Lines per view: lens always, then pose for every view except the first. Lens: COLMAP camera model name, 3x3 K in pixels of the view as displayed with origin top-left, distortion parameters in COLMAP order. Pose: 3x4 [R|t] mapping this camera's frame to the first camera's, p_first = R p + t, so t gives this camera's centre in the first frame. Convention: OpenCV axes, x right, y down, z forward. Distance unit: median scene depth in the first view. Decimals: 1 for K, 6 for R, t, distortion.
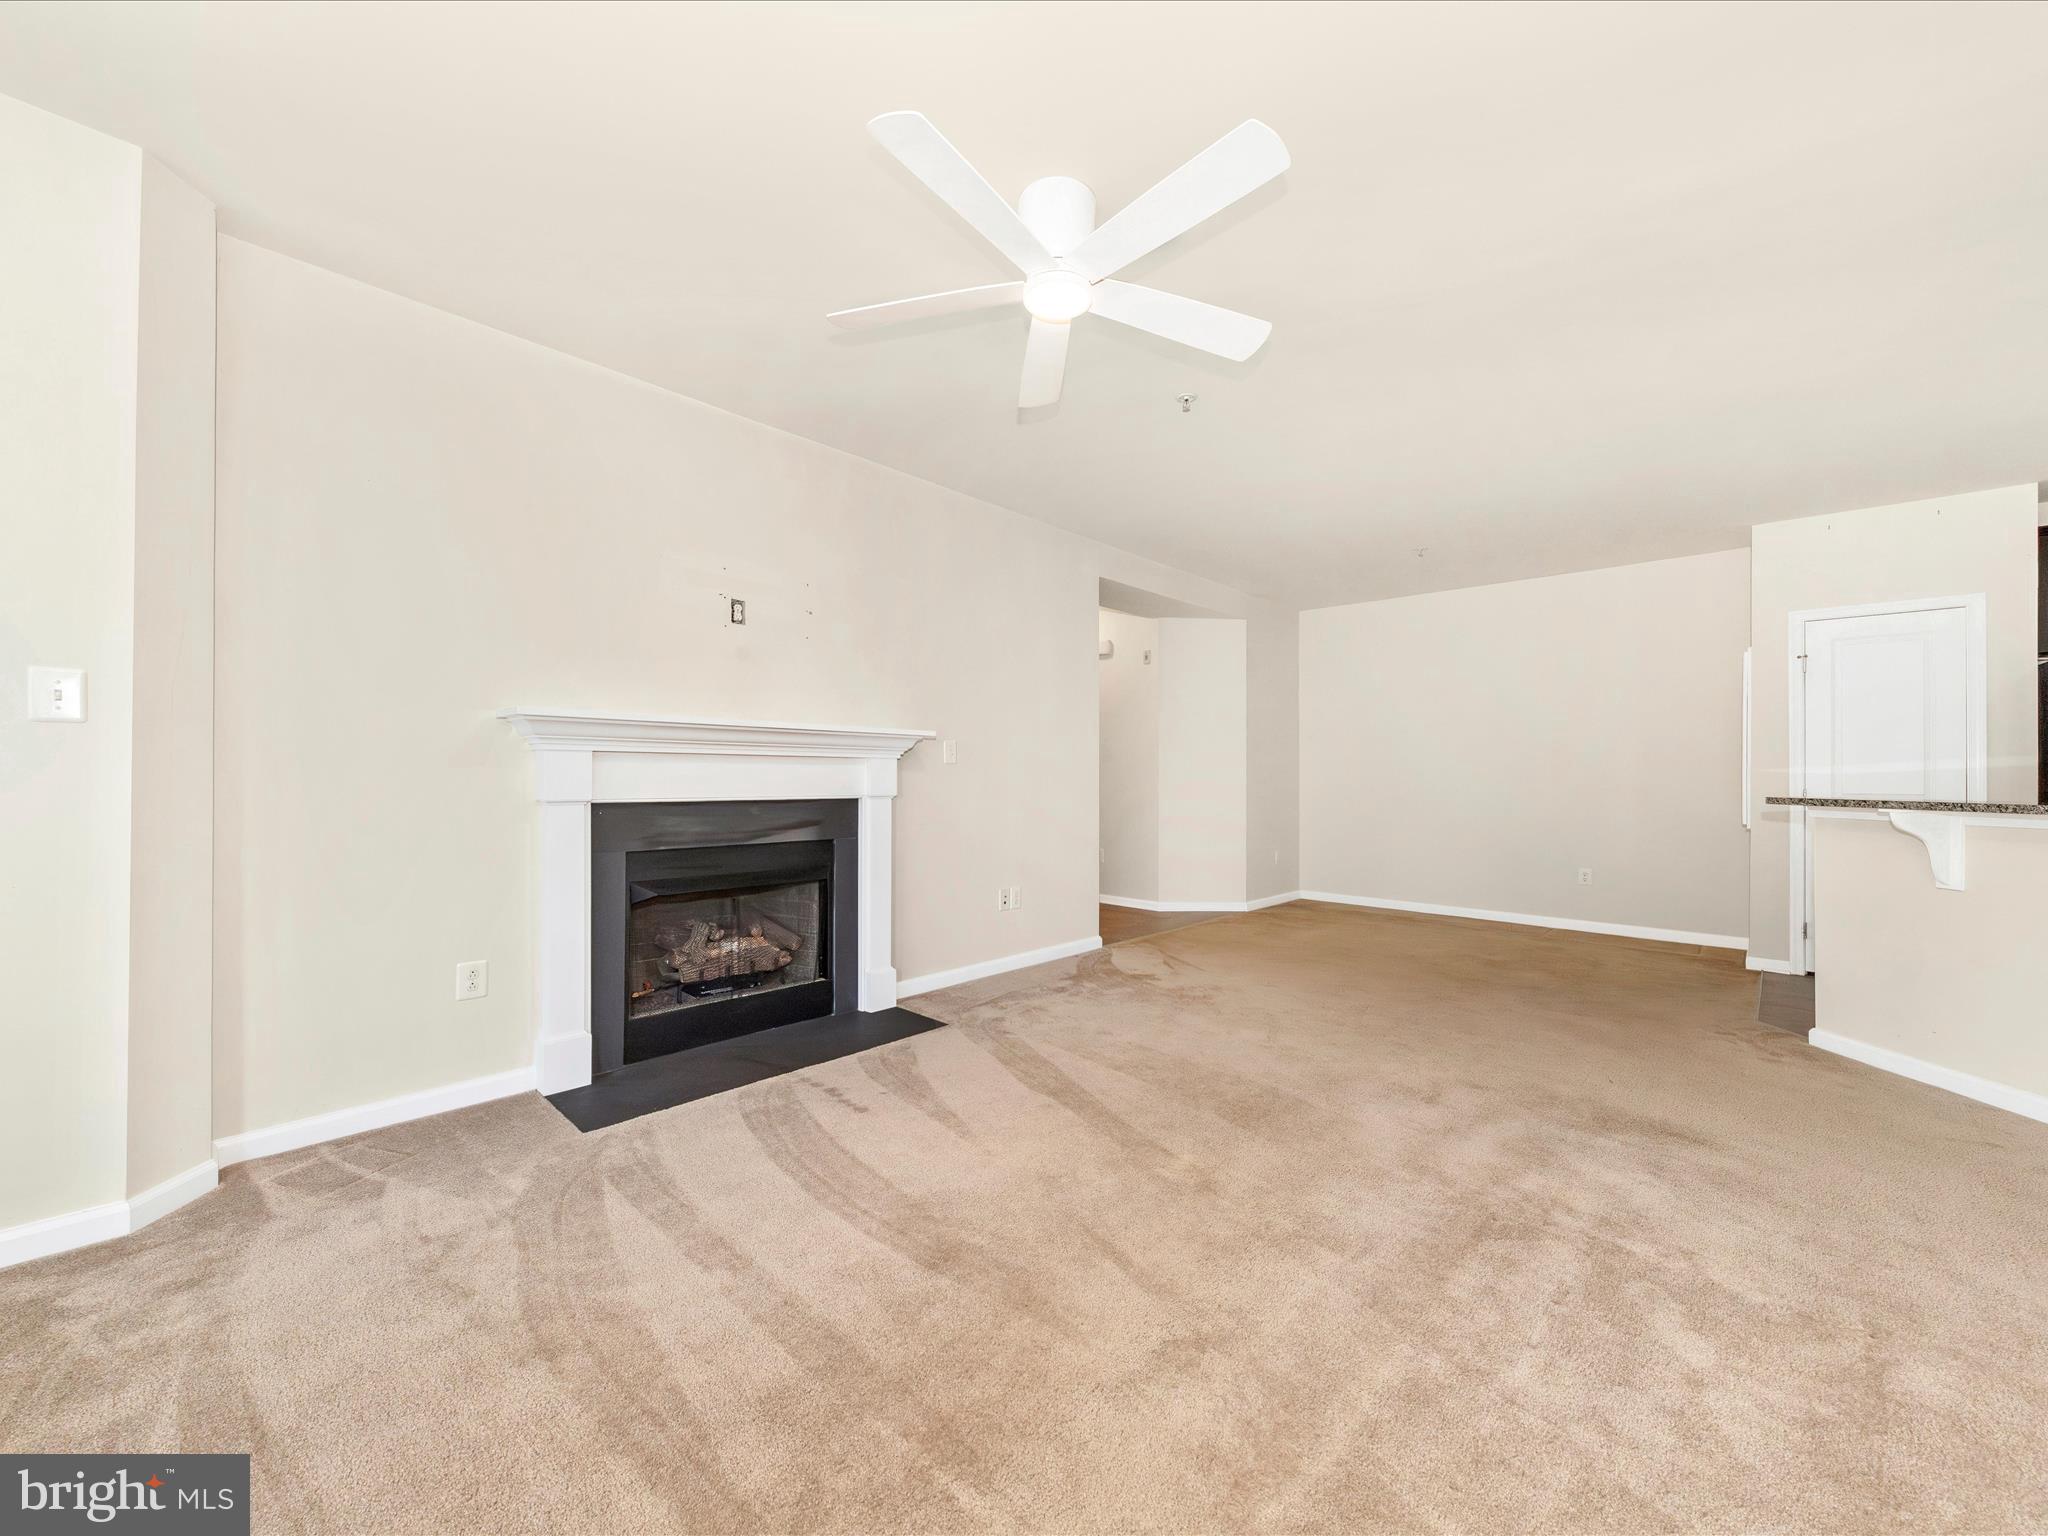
lens RADIAL K [[804.4, 0, 1031.6], [0, 804.4, 775.8], [0, 0, 1]] dist [0.008250, -0.002087]
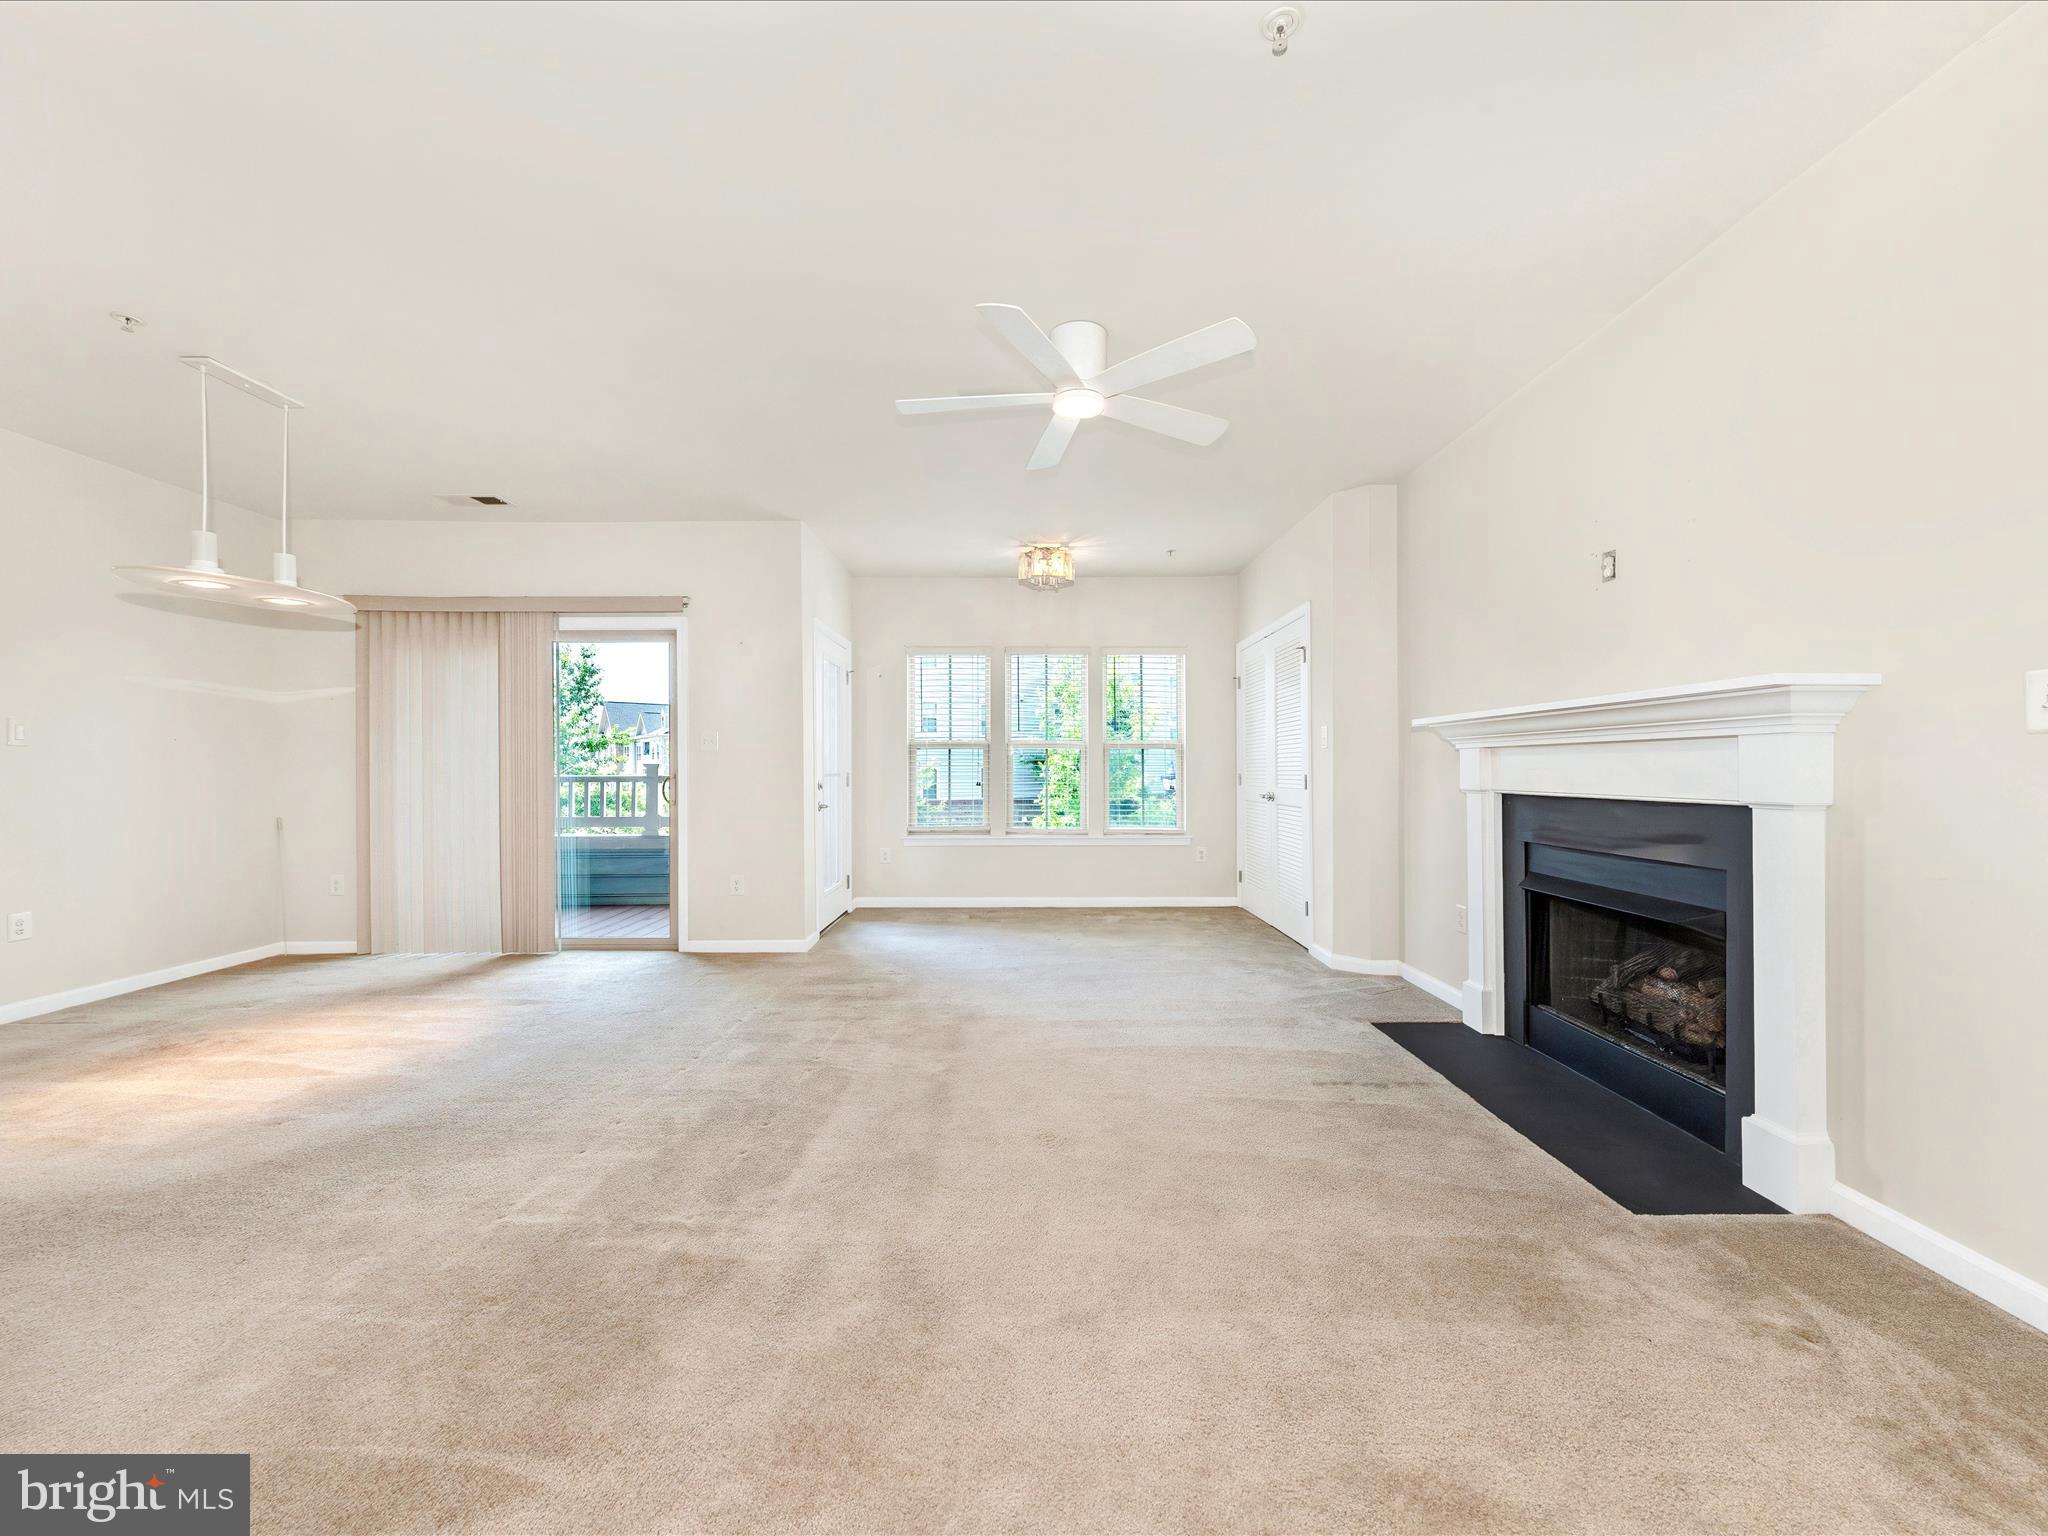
lens RADIAL K [[804.4, 0, 1024.1], [0, 804.4, 767.1], [0, 0, 1]] dist [0.008250, -0.002087]
pose [[-0.715983, -0.000402, -0.698117, 0.627049], [0.005124, 0.999970, -0.005832, 0.000986], [0.698099, -0.007752, -0.715960, 1.158626]]
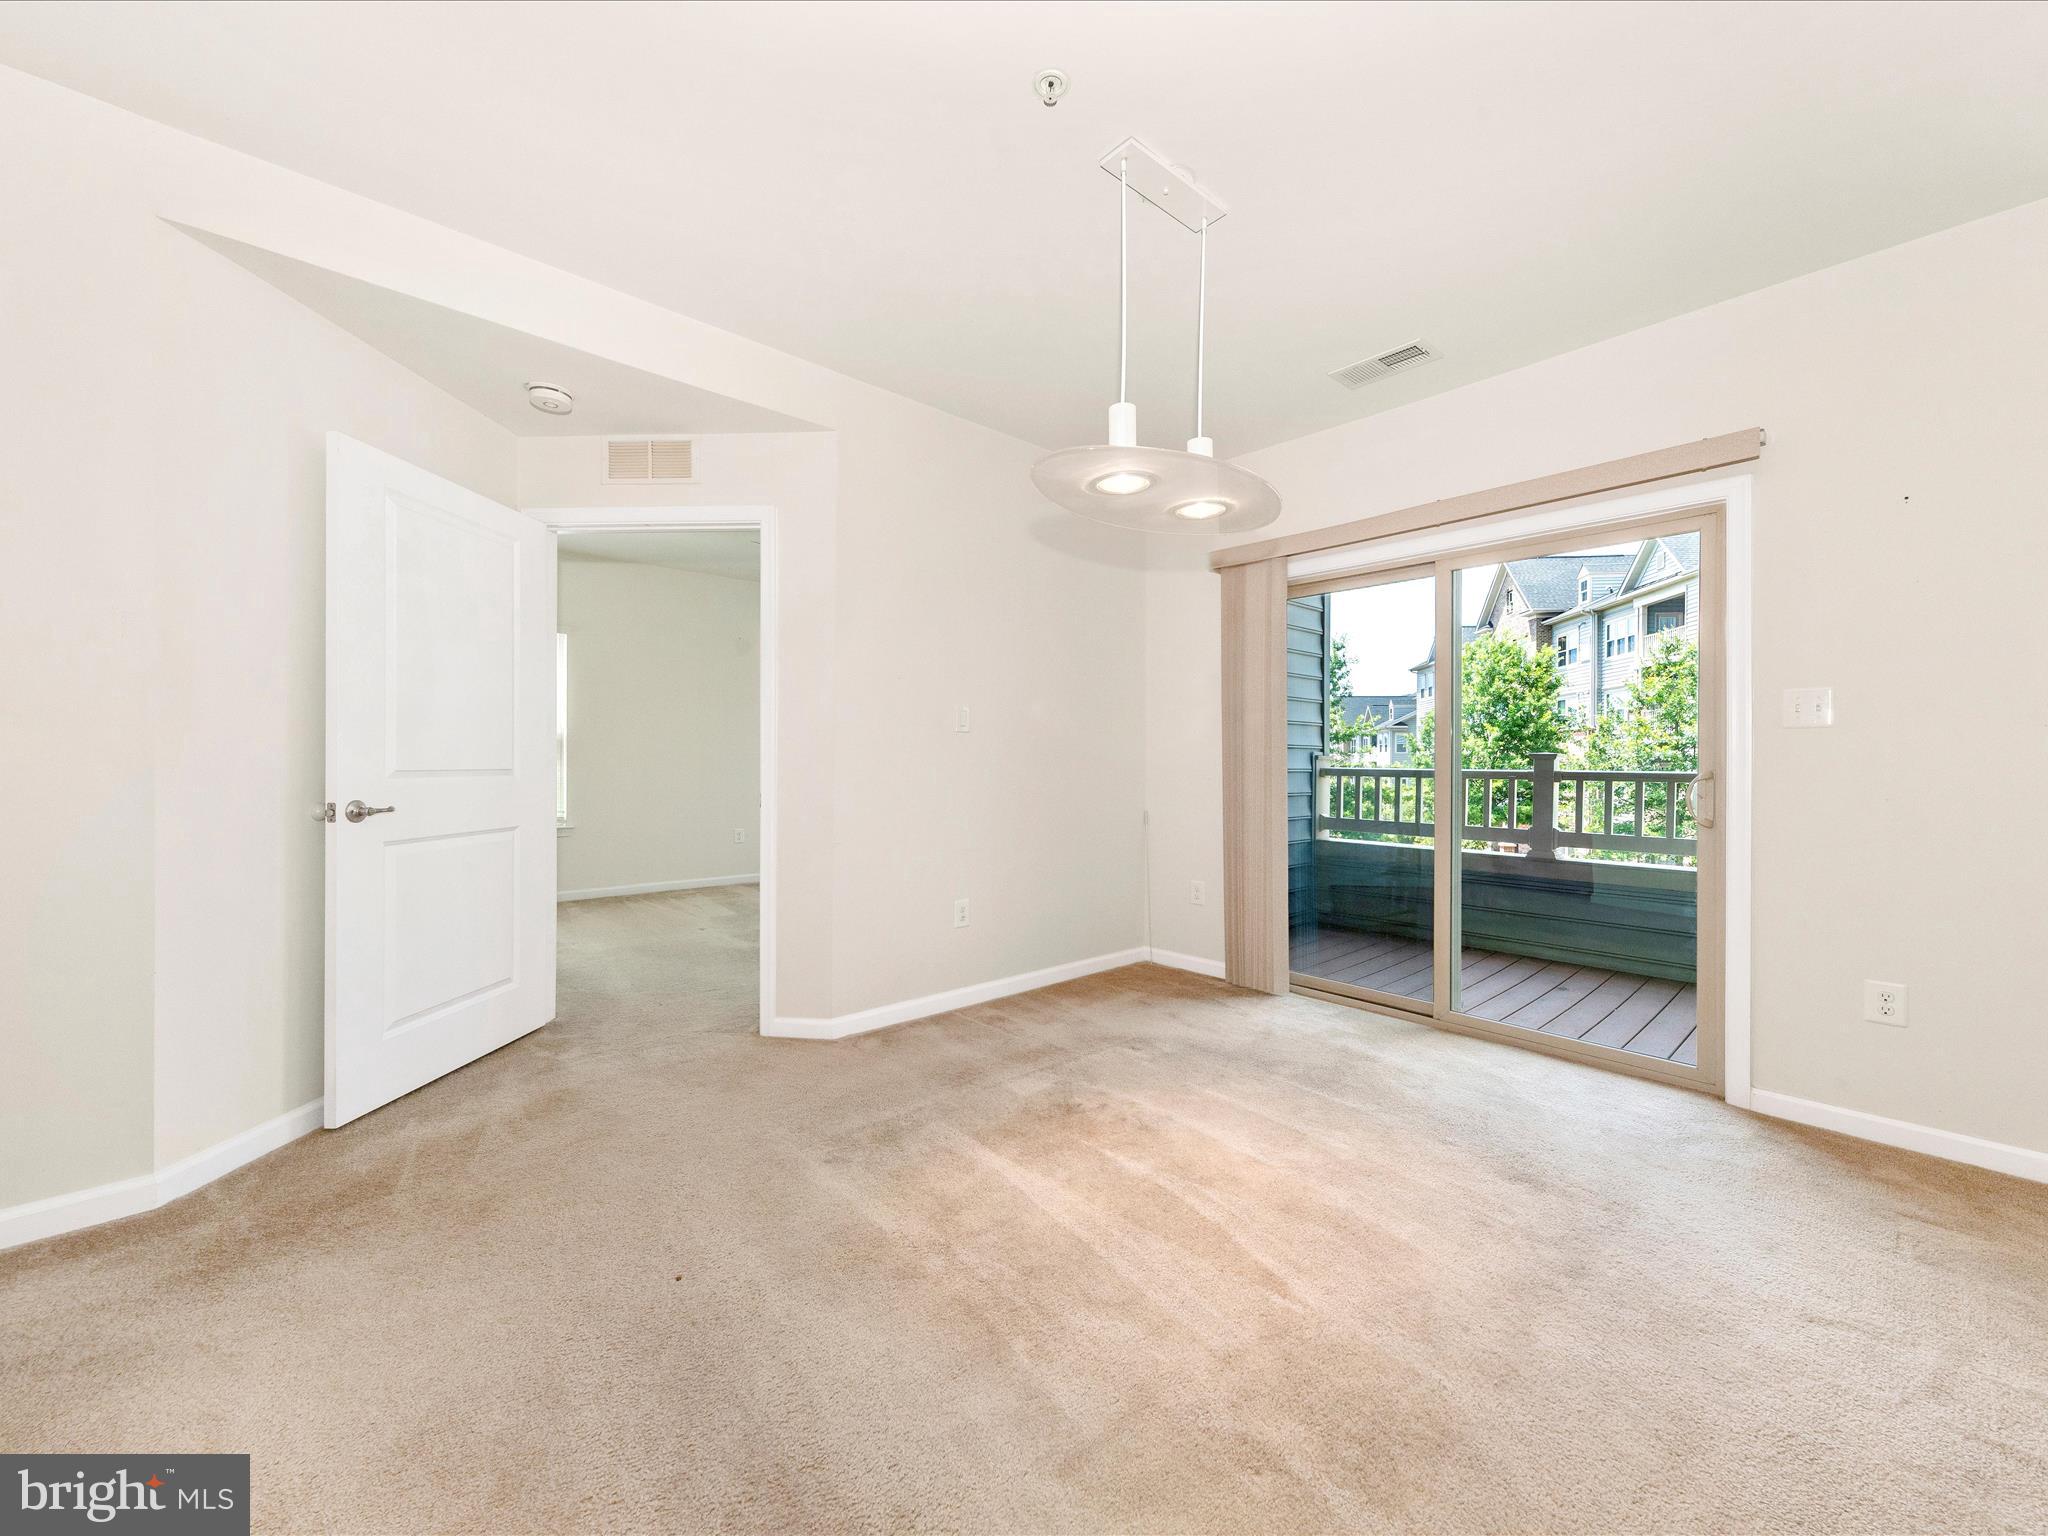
lens RADIAL K [[804.4, 0, 1018.8], [0, 804.4, 762.6], [0, 0, 1]] dist [0.008250, -0.002087]
pose [[-0.997325, -0.009126, 0.072519, 0.680541], [-0.009329, 0.999953, -0.002466, 0.004800], [-0.072493, -0.003136, -0.997364, 0.521608]]
